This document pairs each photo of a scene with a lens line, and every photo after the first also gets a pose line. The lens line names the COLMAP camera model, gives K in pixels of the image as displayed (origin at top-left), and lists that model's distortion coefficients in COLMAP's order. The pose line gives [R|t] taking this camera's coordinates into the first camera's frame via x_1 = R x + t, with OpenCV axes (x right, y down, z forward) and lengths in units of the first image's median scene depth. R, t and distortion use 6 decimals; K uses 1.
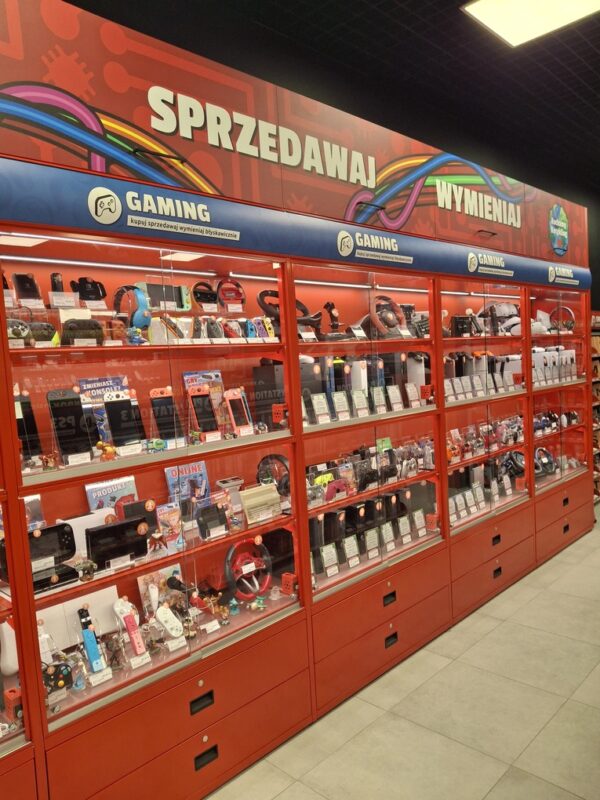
lens RADIAL K [[596.2, 0, 296.2], [0, 596.2, 430.8], [0, 0, 1]] dist [0.075786, -0.171759]
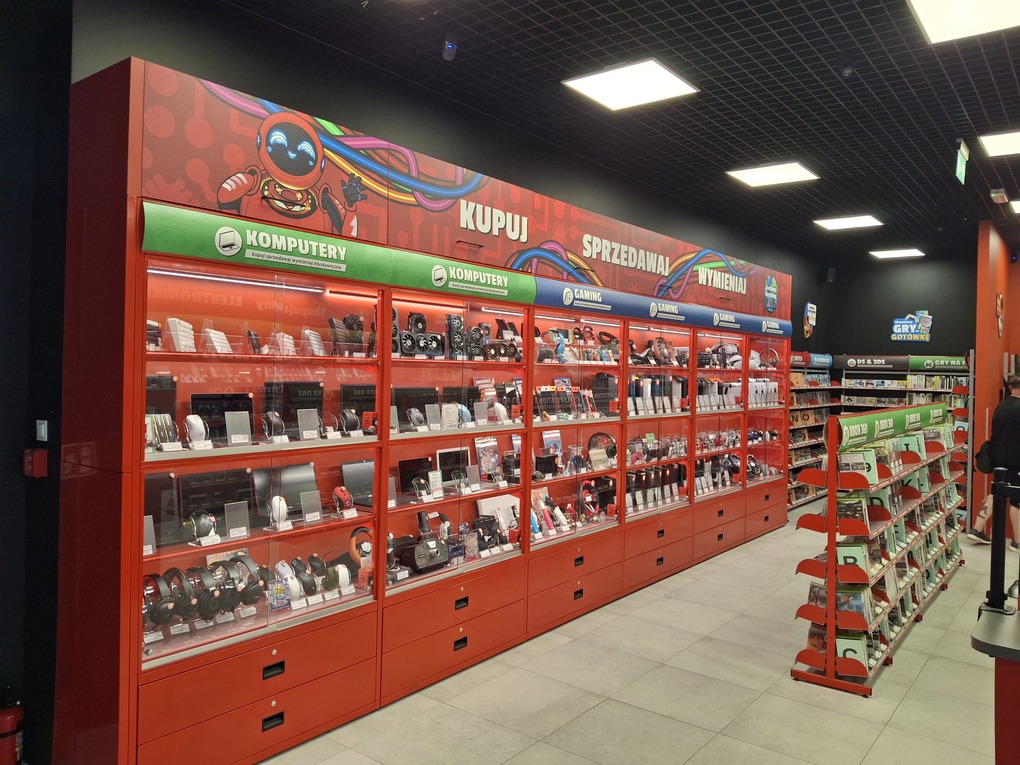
lens RADIAL K [[760.2, 0, 510.0], [0, 760.2, 382.5], [0, 0, 1]] dist [0.075786, -0.171759]
pose [[0.990730, 0.083522, 0.107133, -0.449403], [-0.073062, 0.992490, -0.098109, 0.109514], [-0.114523, 0.089373, 0.989392, -0.892667]]
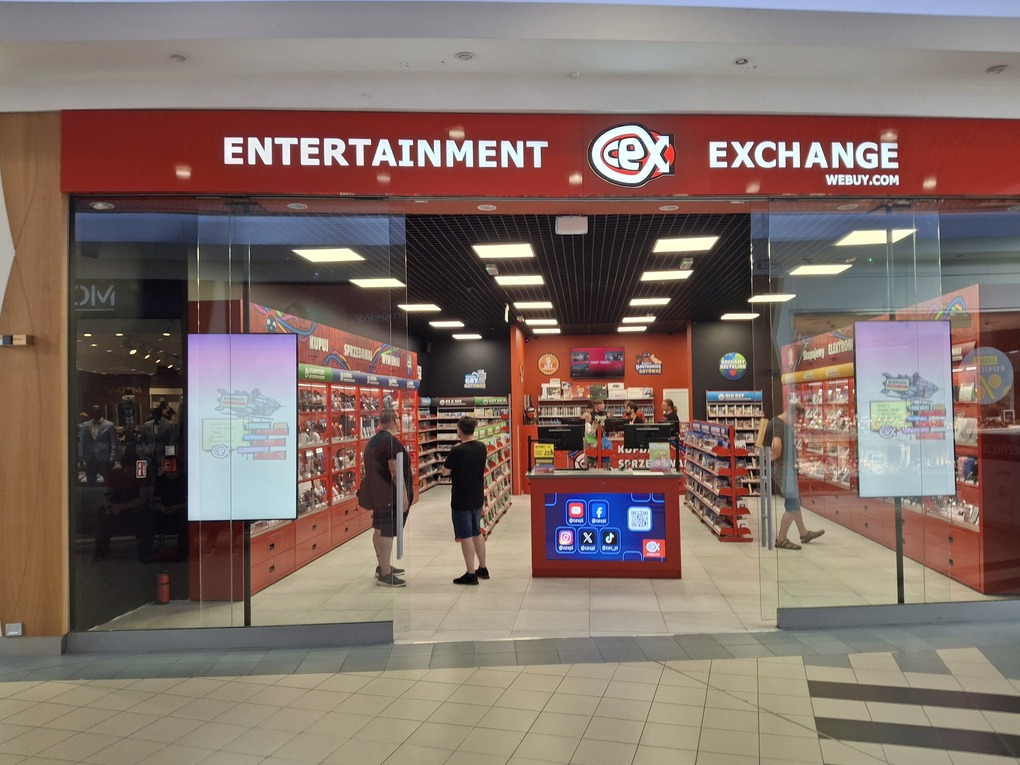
lens RADIAL K [[757.4, 0, 510.0], [0, 757.4, 382.5], [0, 0, 1]] dist [0.006206, -0.060633]
pose [[0.785929, 0.070733, 0.614257, -1.532023], [0.036175, 0.986473, -0.159880, 0.314514], [-0.617257, 0.147874, 0.772740, -2.177847]]
